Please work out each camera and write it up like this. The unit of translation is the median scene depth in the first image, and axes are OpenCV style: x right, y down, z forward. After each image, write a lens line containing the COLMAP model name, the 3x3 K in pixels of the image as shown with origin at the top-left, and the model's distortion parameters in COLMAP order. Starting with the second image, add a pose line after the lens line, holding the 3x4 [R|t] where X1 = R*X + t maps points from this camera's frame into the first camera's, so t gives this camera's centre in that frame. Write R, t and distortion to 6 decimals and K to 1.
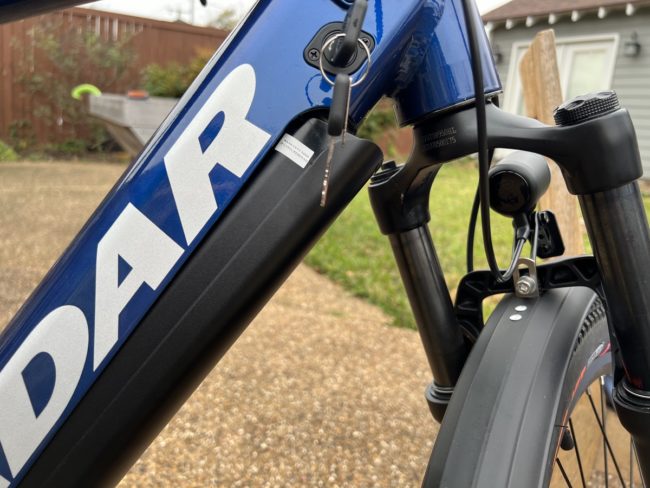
lens RADIAL K [[493.7, 0, 324.5], [0, 493.7, 243.4], [0, 0, 1]] dist [0.012259, -0.008635]
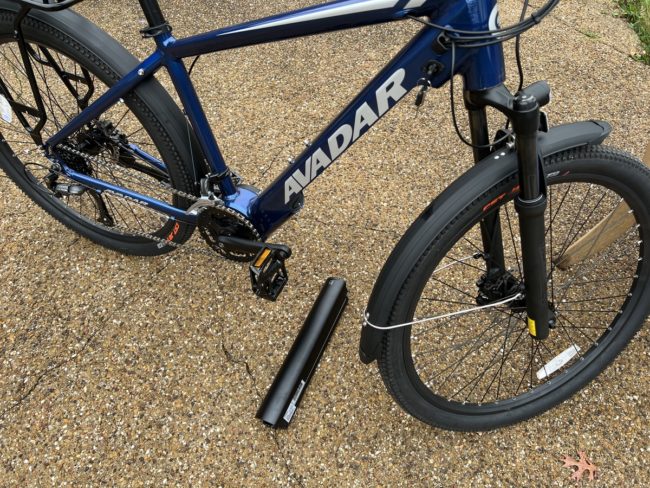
lens RADIAL K [[493.7, 0, 326.2], [0, 493.7, 240.8], [0, 0, 1]] dist [0.012259, -0.008635]
pose [[0.842508, 0.379971, -0.381839, 1.049421], [-0.049457, 0.760406, 0.647562, -1.544334], [0.536408, -0.526692, 0.659441, -1.913511]]
